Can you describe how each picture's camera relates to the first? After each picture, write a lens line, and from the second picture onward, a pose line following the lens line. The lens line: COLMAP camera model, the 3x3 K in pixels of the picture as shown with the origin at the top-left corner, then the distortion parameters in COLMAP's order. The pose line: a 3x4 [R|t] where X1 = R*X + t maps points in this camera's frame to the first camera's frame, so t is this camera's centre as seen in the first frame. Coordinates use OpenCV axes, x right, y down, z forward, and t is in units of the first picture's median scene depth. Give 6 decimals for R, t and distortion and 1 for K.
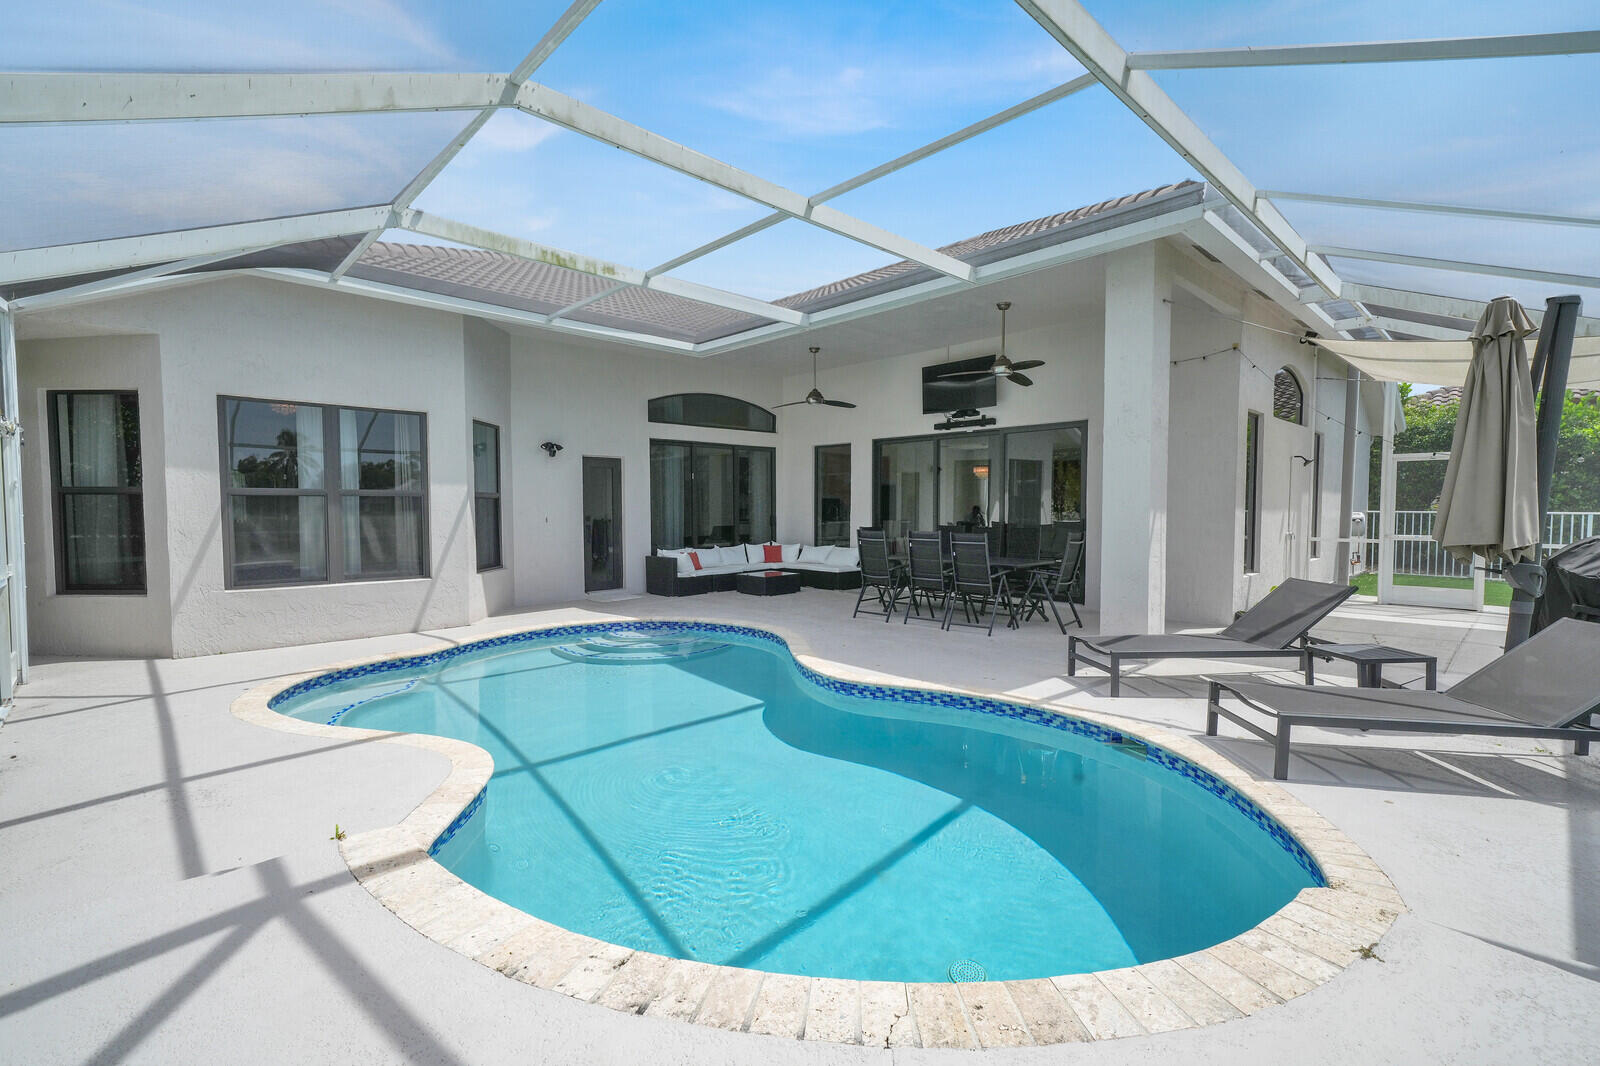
lens RADIAL K [[704.9, 0, 789.6], [0, 704.9, 536.9], [0, 0, 1]] dist [0.009854, 0.000315]
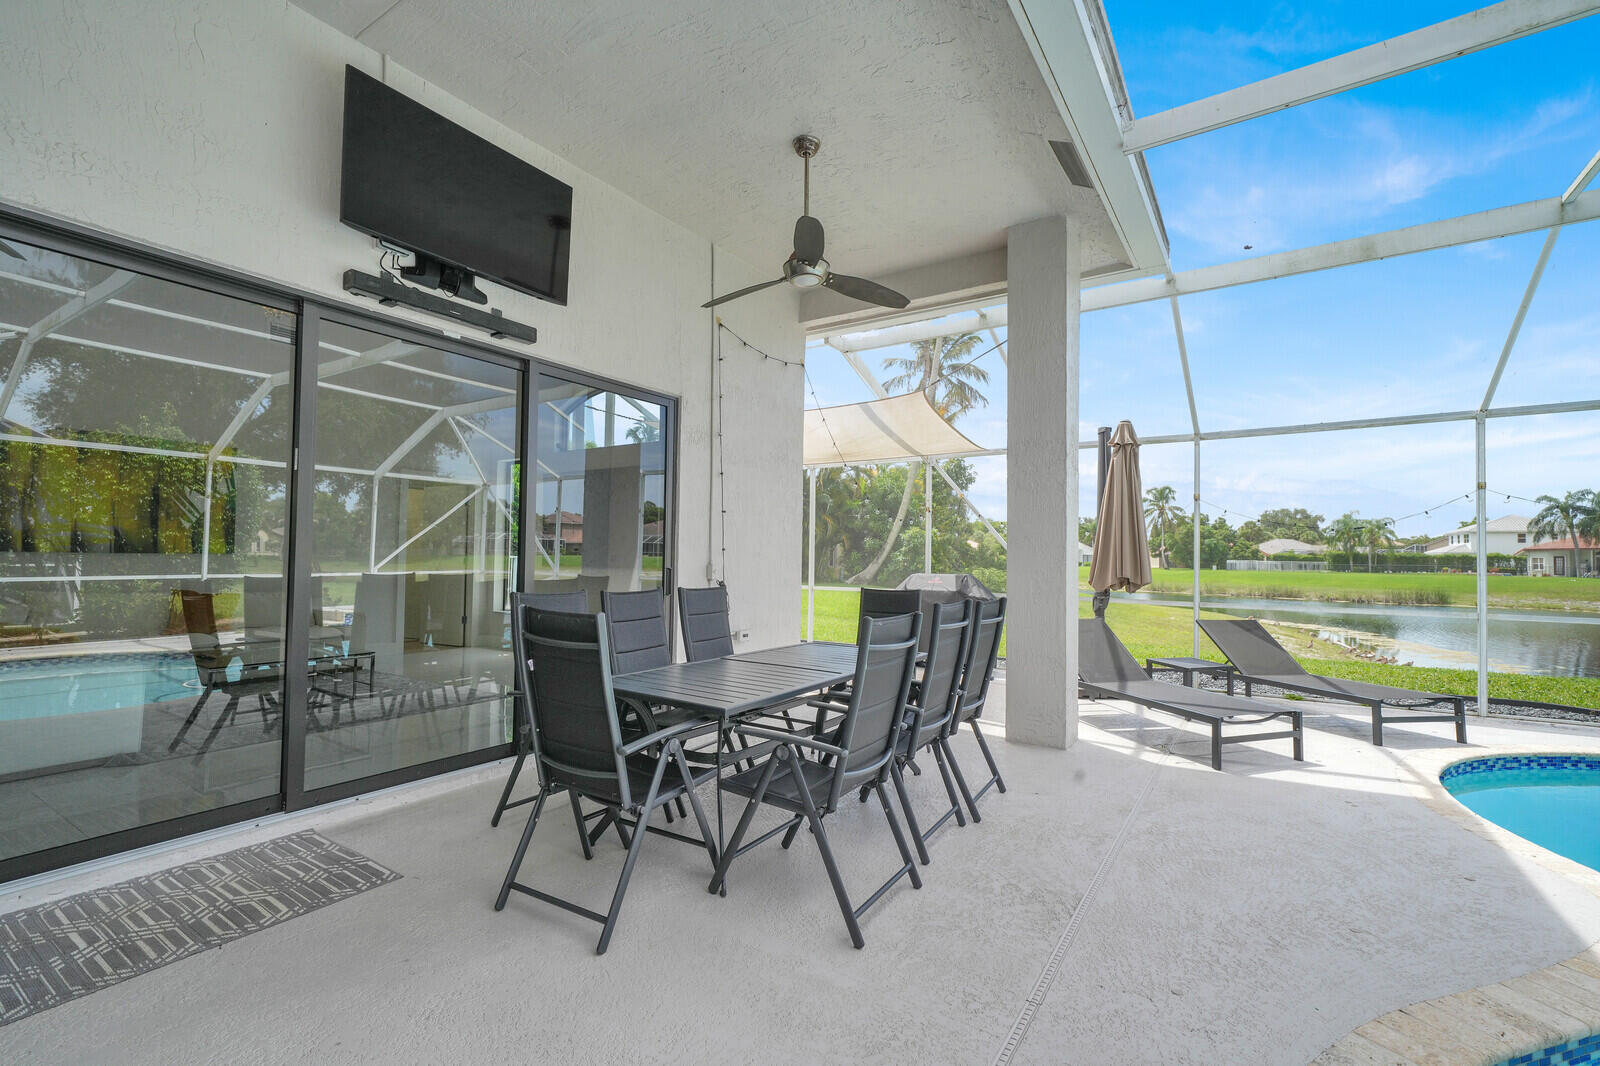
lens RADIAL K [[704.9, 0, 797.3], [0, 704.9, 535.4], [0, 0, 1]] dist [0.009854, 0.000315]
pose [[-0.232249, 0.024504, 0.972348, -0.140640], [0.028901, 0.999415, -0.018283, -0.031660], [-0.972227, 0.023856, -0.232821, 0.889442]]
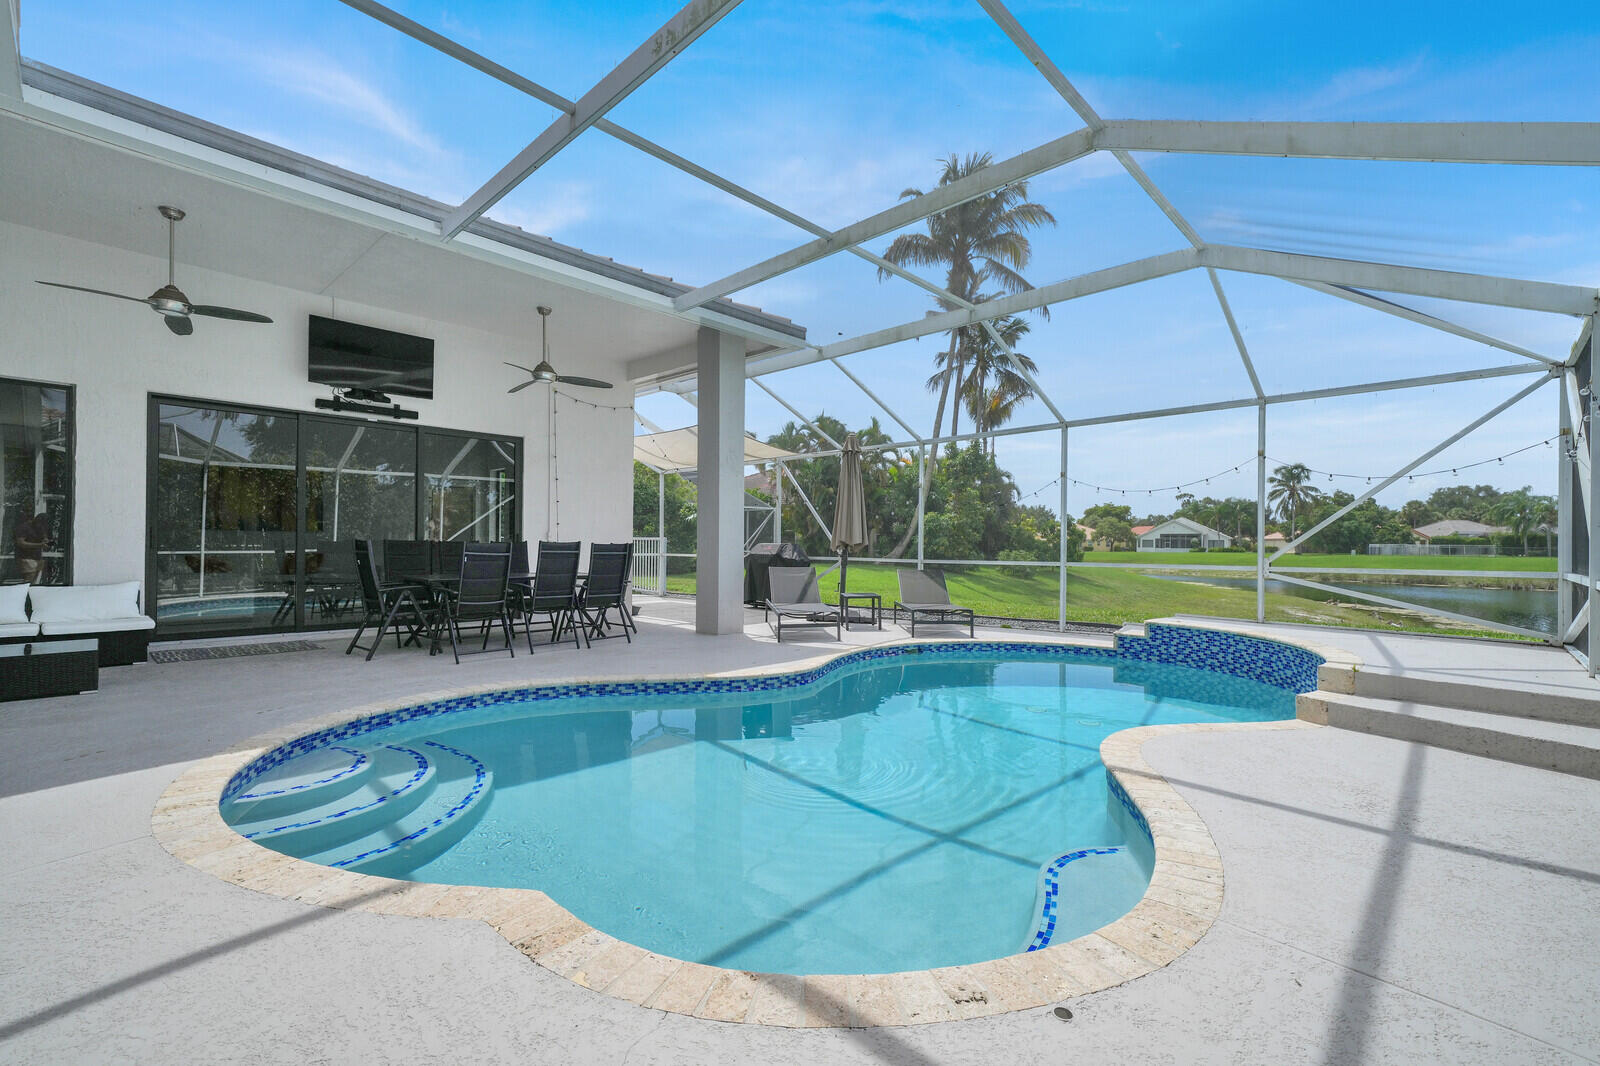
lens RADIAL K [[704.9, 0, 797.5], [0, 704.9, 538.4], [0, 0, 1]] dist [0.009854, 0.000315]
pose [[-0.057301, 0.006815, 0.998334, -0.537328], [0.037677, 0.999279, -0.004659, 0.002369], [-0.997646, 0.037347, -0.057517, 0.566163]]
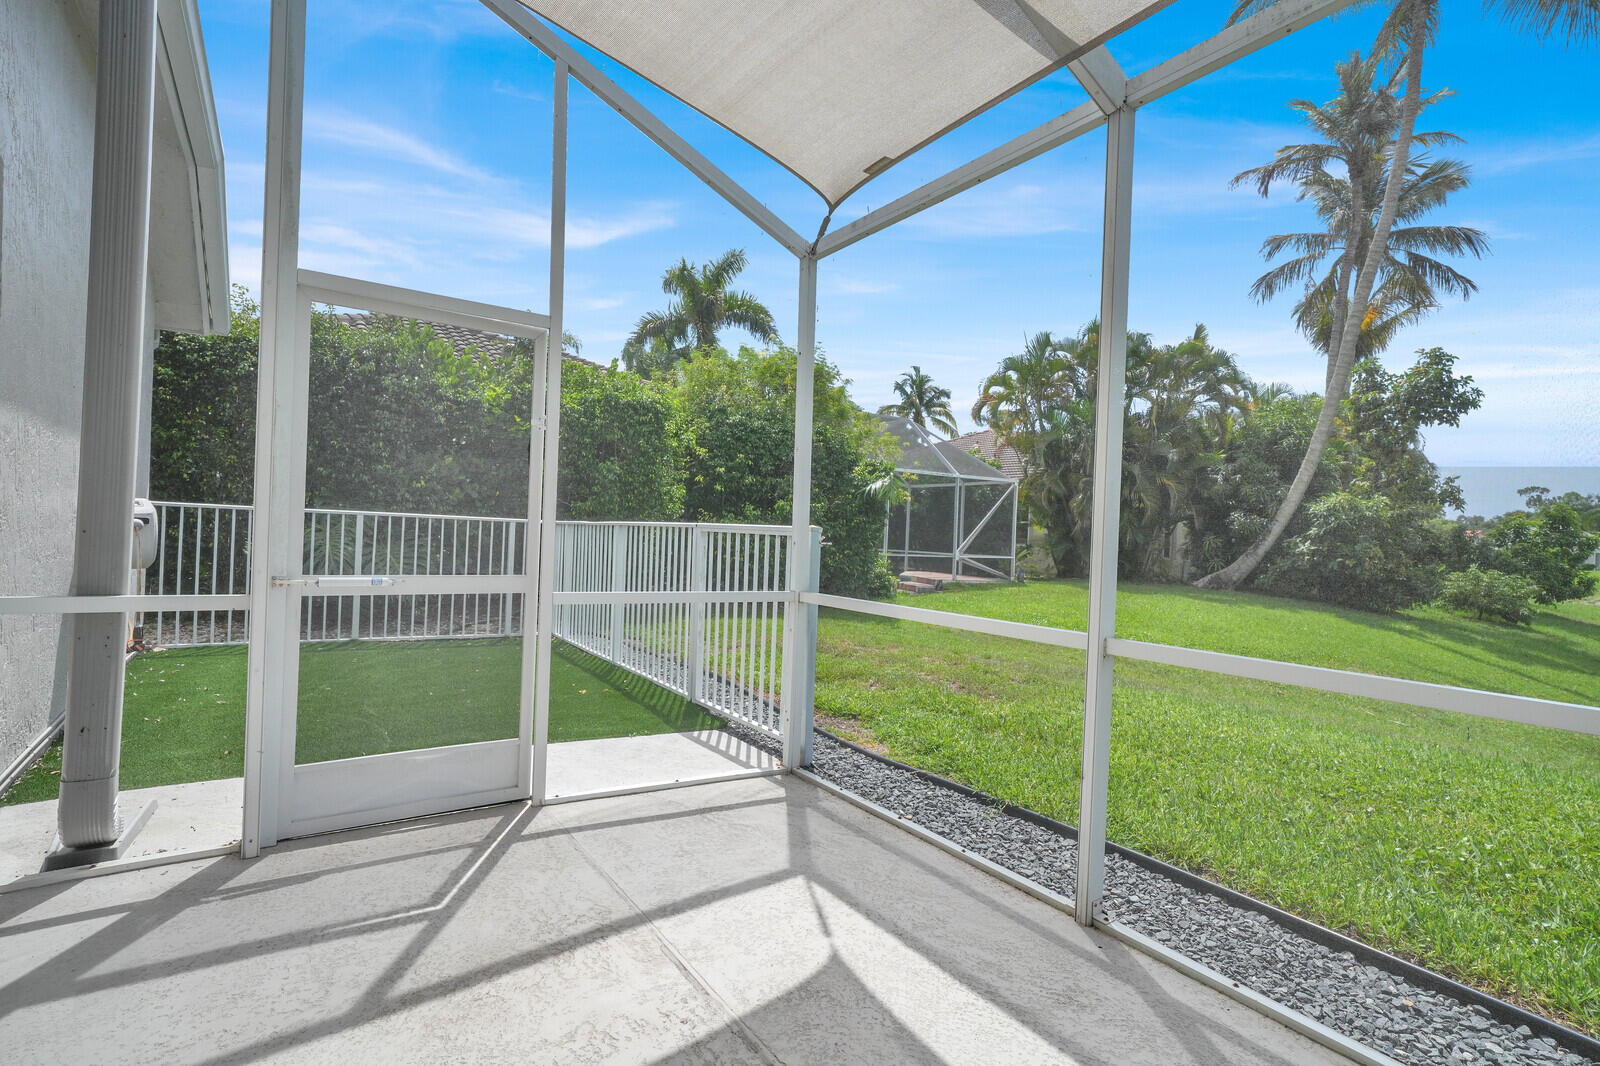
lens RADIAL K [[767.3, 0, 801.0], [0, 767.3, 539.2], [0, 0, 1]] dist [0.020896, 0.000710]
pose [[0.154761, -0.002157, 0.987950, 0.549216], [0.007912, 0.999968, 0.000944, -0.011945], [-0.987920, 0.007671, 0.154773, 0.704277]]
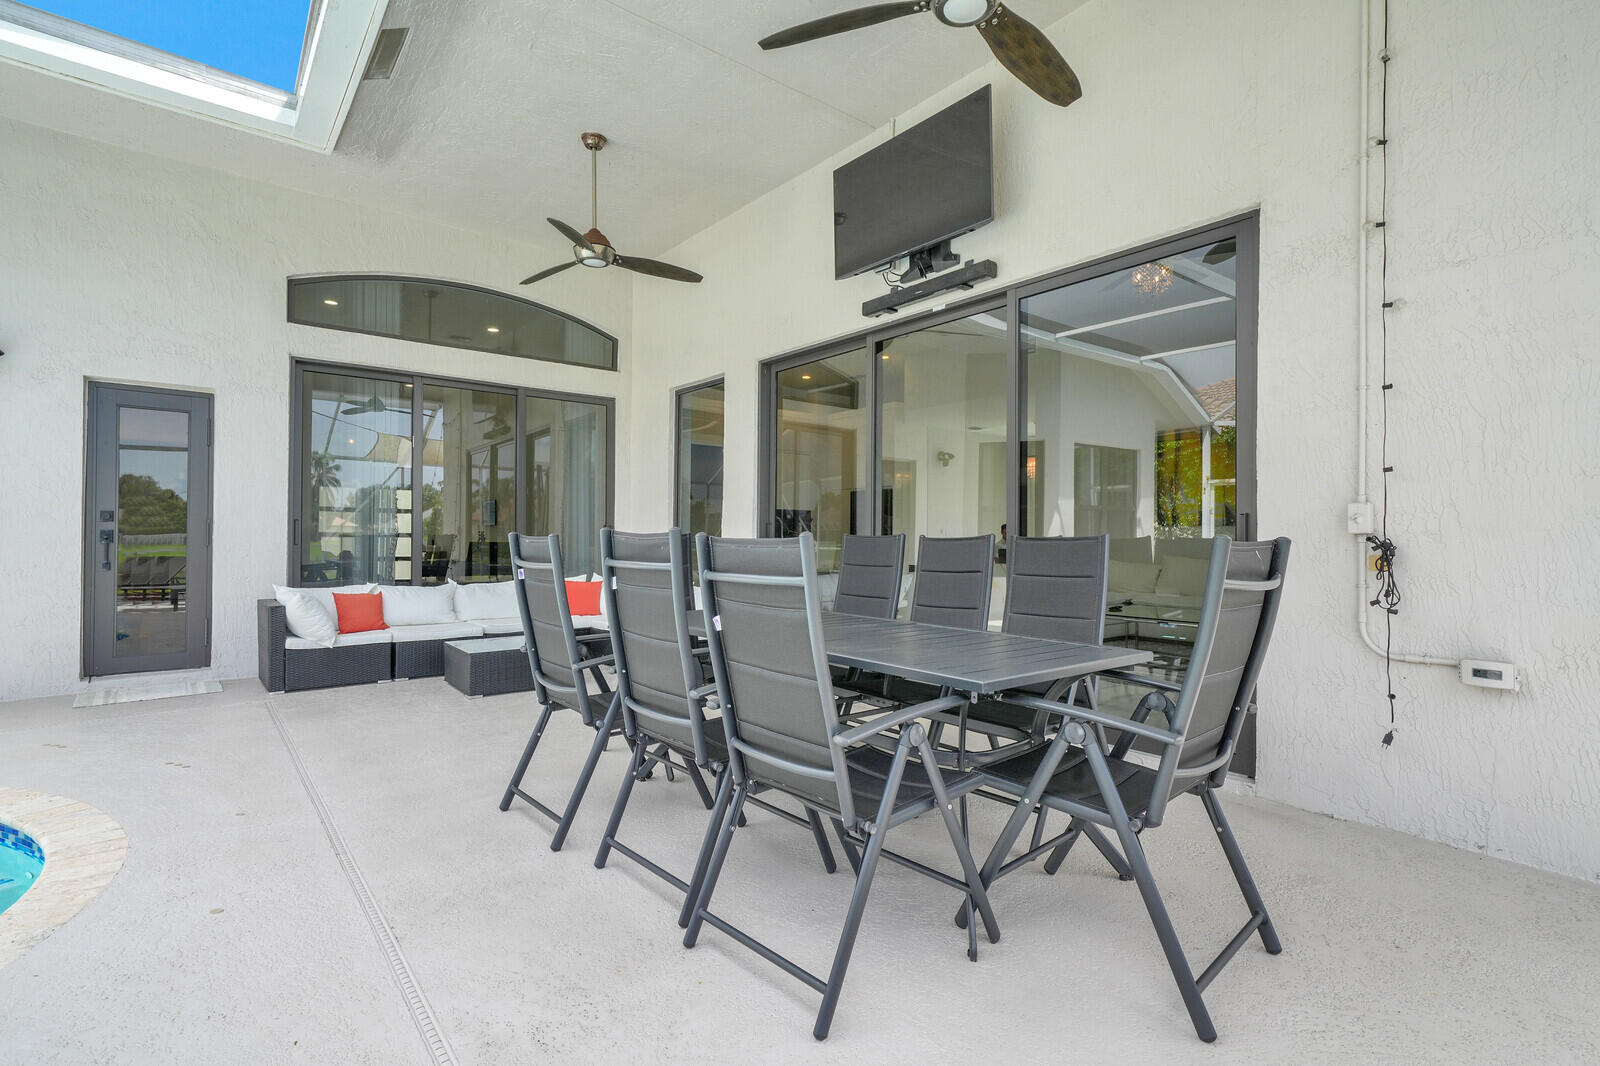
lens RADIAL K [[767.3, 0, 795.3], [0, 767.3, 541.0], [0, 0, 1]] dist [0.020896, 0.000710]
pose [[0.996426, 0.011099, -0.083740, 0.206099], [-0.014618, 0.999030, -0.041527, 0.004346], [0.083198, 0.042602, 0.995622, 0.542623]]
